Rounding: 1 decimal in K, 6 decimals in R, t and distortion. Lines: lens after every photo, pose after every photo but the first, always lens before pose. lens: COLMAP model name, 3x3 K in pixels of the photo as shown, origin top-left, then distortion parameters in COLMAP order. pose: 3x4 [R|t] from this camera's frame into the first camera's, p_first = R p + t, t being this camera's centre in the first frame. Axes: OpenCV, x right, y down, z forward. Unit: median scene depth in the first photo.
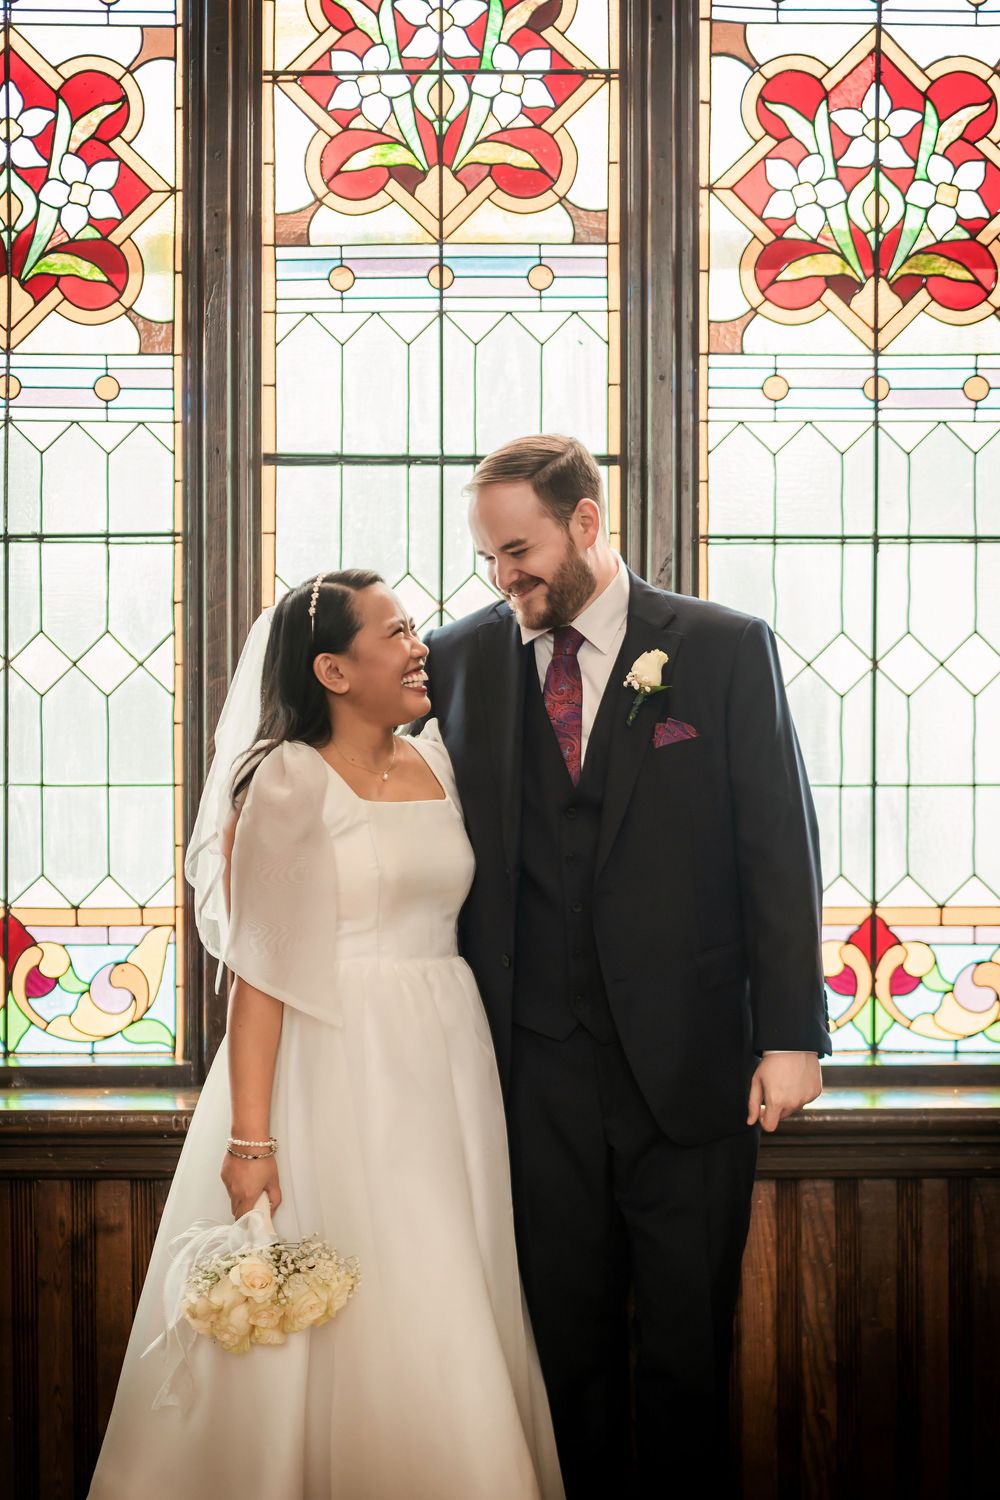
lens RADIAL K [[2322.0, 0, 500.0], [0, 2322.0, 750.0], [0, 0, 1]] dist [0.024153, 0.010160]
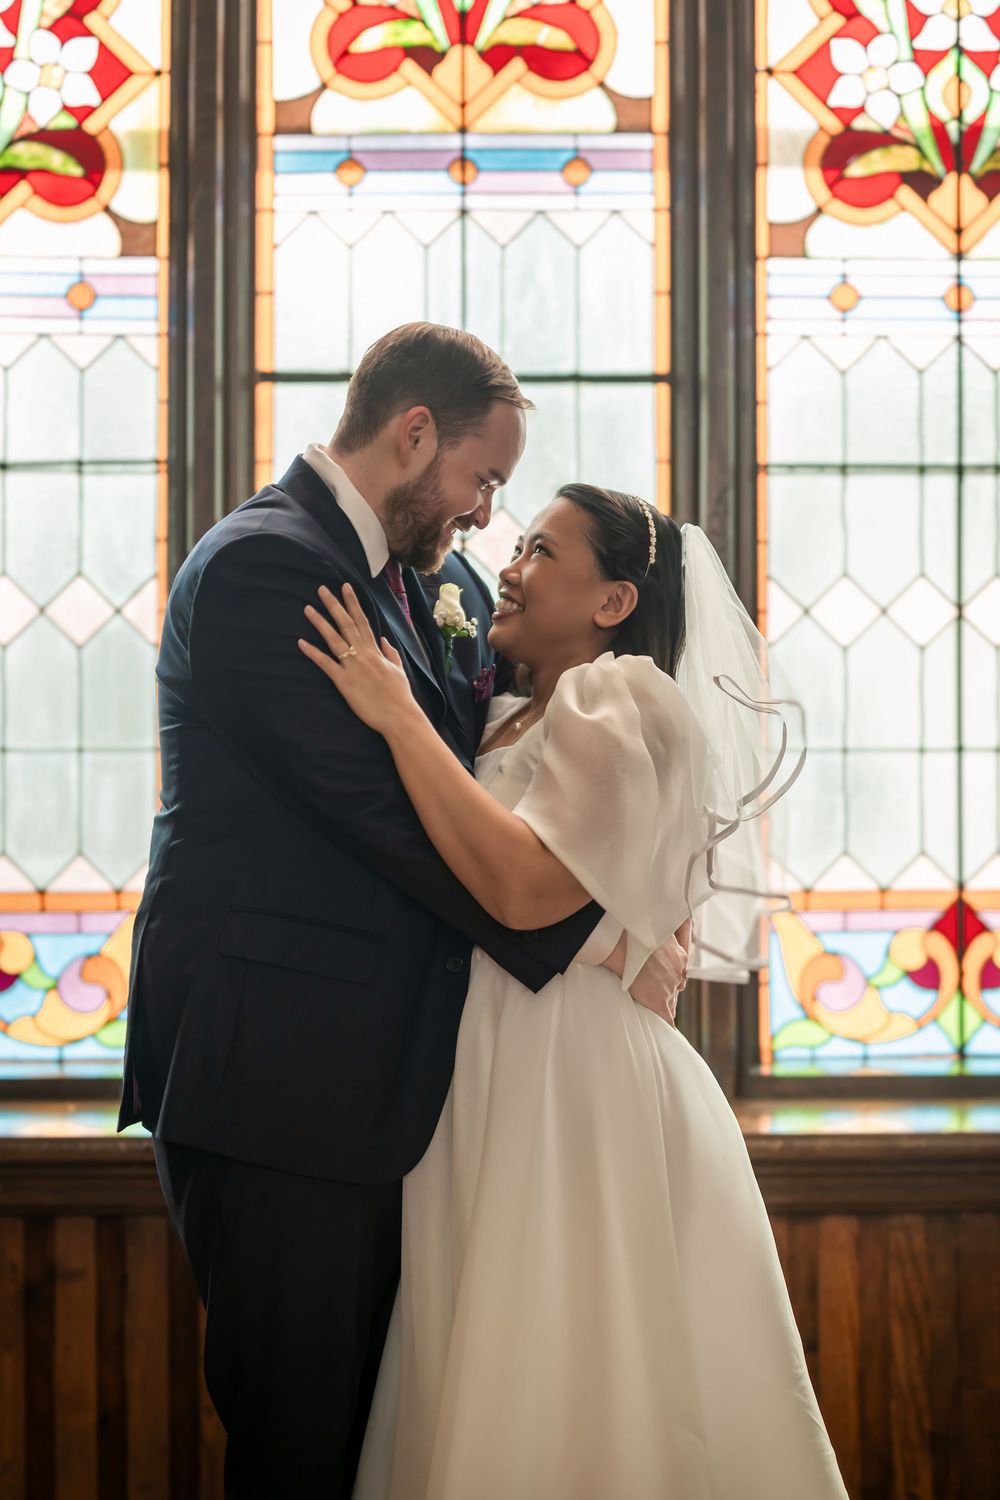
lens RADIAL K [[2059.4, 0, 500.0], [0, 2059.4, 750.0], [0, 0, 1]] dist [-0.000864, -0.002341]
pose [[0.999943, -0.000658, -0.010628, -0.003431], [0.000781, 0.999932, 0.011628, 0.006104], [0.010619, -0.011636, 0.999876, 0.220831]]
